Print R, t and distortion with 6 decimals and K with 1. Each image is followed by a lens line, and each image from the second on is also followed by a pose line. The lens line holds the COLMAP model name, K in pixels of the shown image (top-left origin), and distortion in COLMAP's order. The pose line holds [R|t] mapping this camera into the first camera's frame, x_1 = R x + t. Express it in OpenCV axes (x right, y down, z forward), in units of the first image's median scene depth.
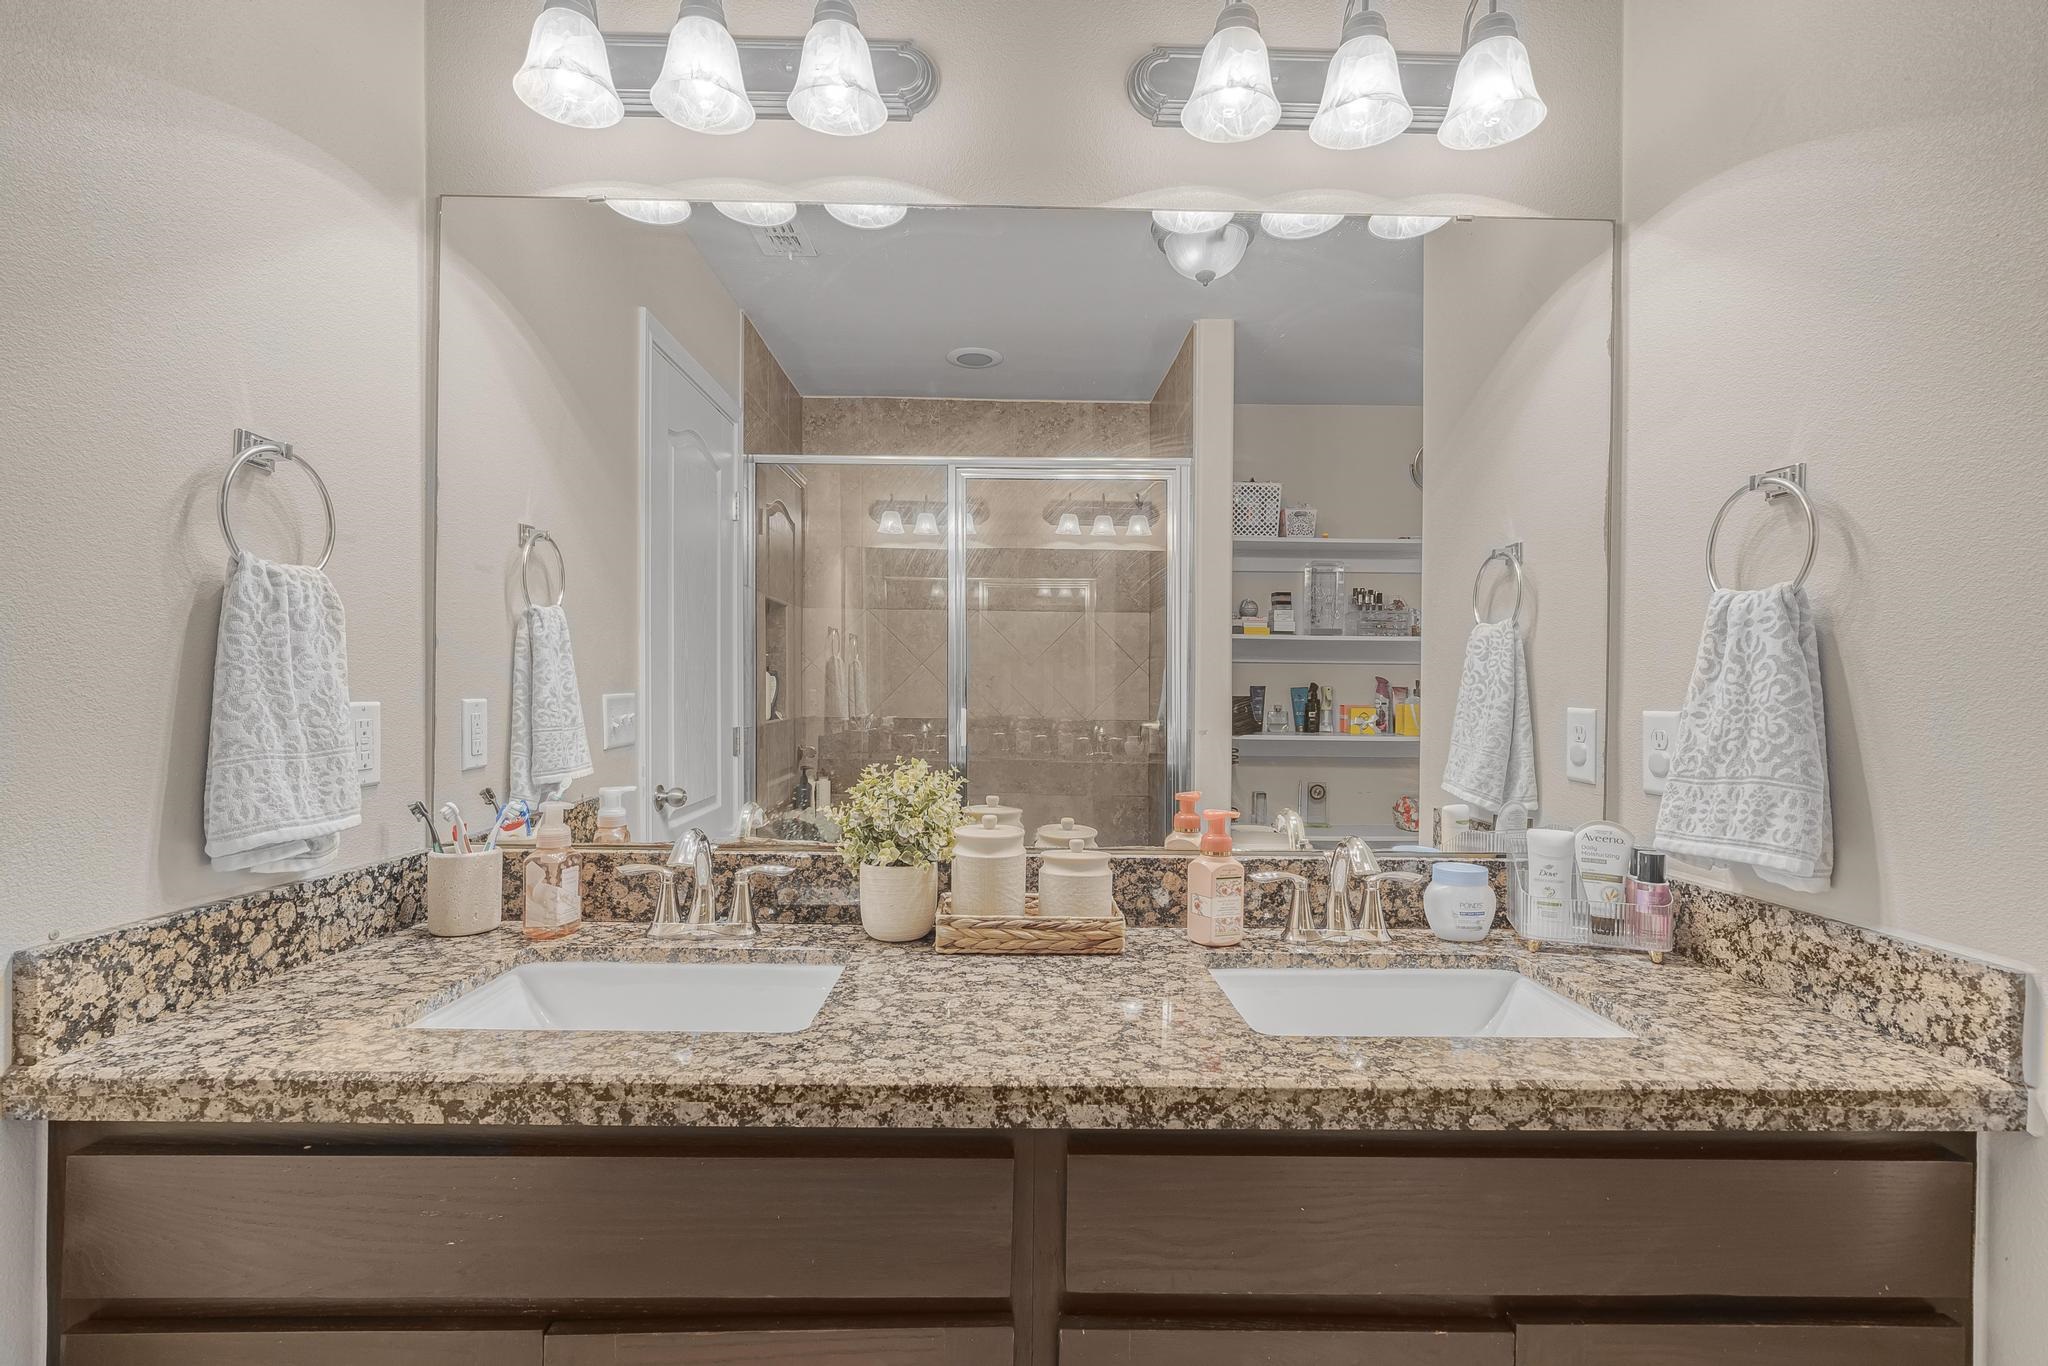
lens RADIAL K [[953.3, 0, 1013.6], [0, 953.3, 682.1], [0, 0, 1]] dist [-0.004068, 0.007669]
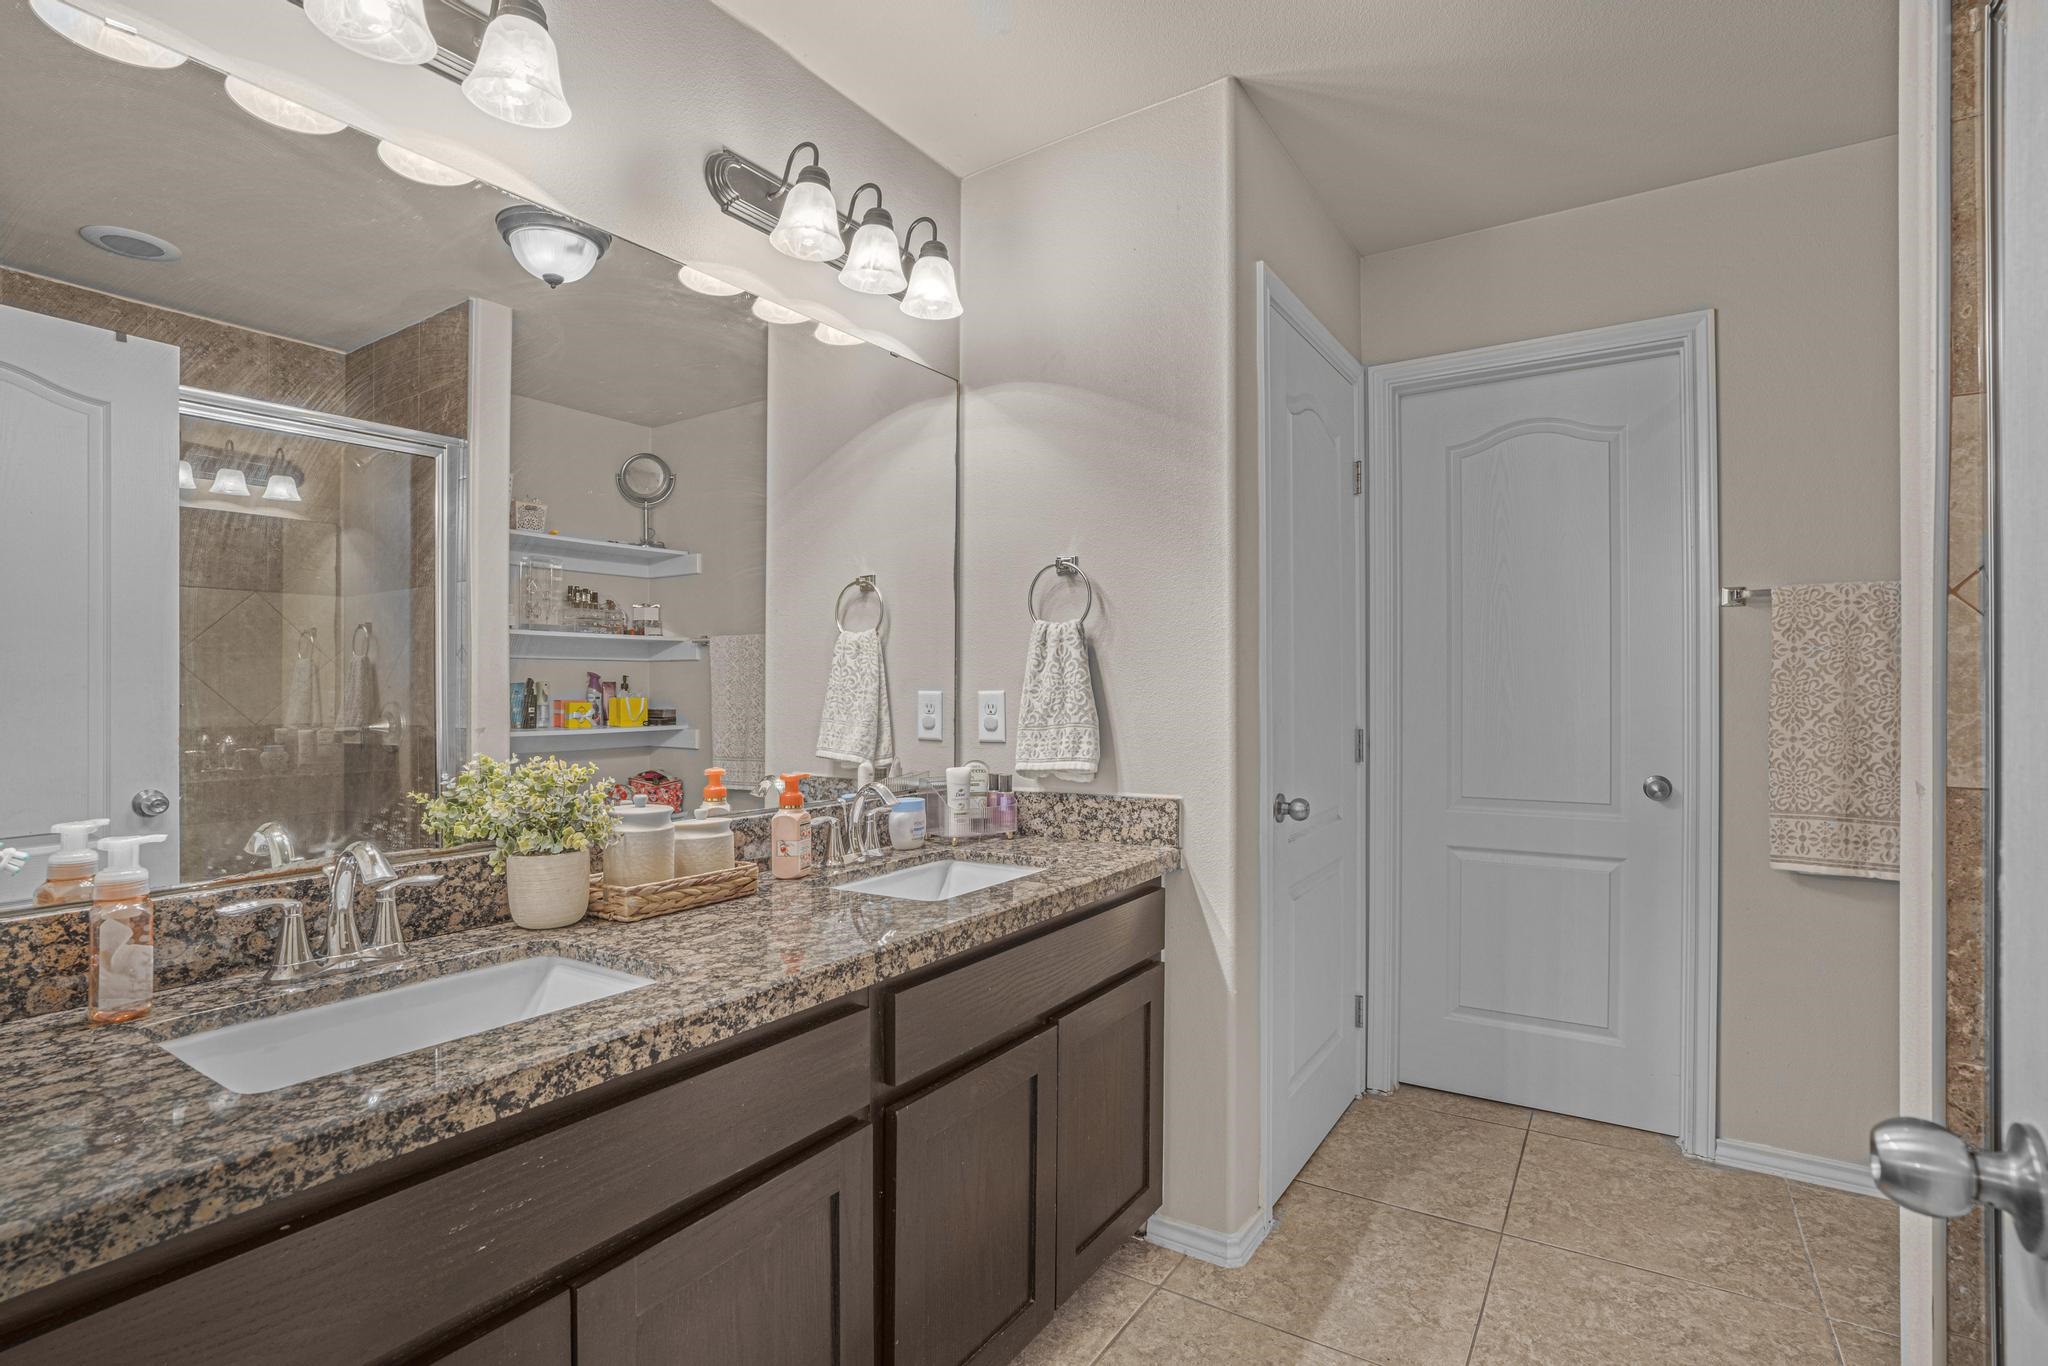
lens RADIAL K [[953.3, 0, 1044.7], [0, 953.3, 681.2], [0, 0, 1]] dist [-0.004068, 0.007669]
pose [[0.572856, -0.010608, 0.819588, -0.899514], [0.007855, 0.999941, 0.007452, 0.003274], [-0.819619, 0.002169, 0.572905, -0.029825]]
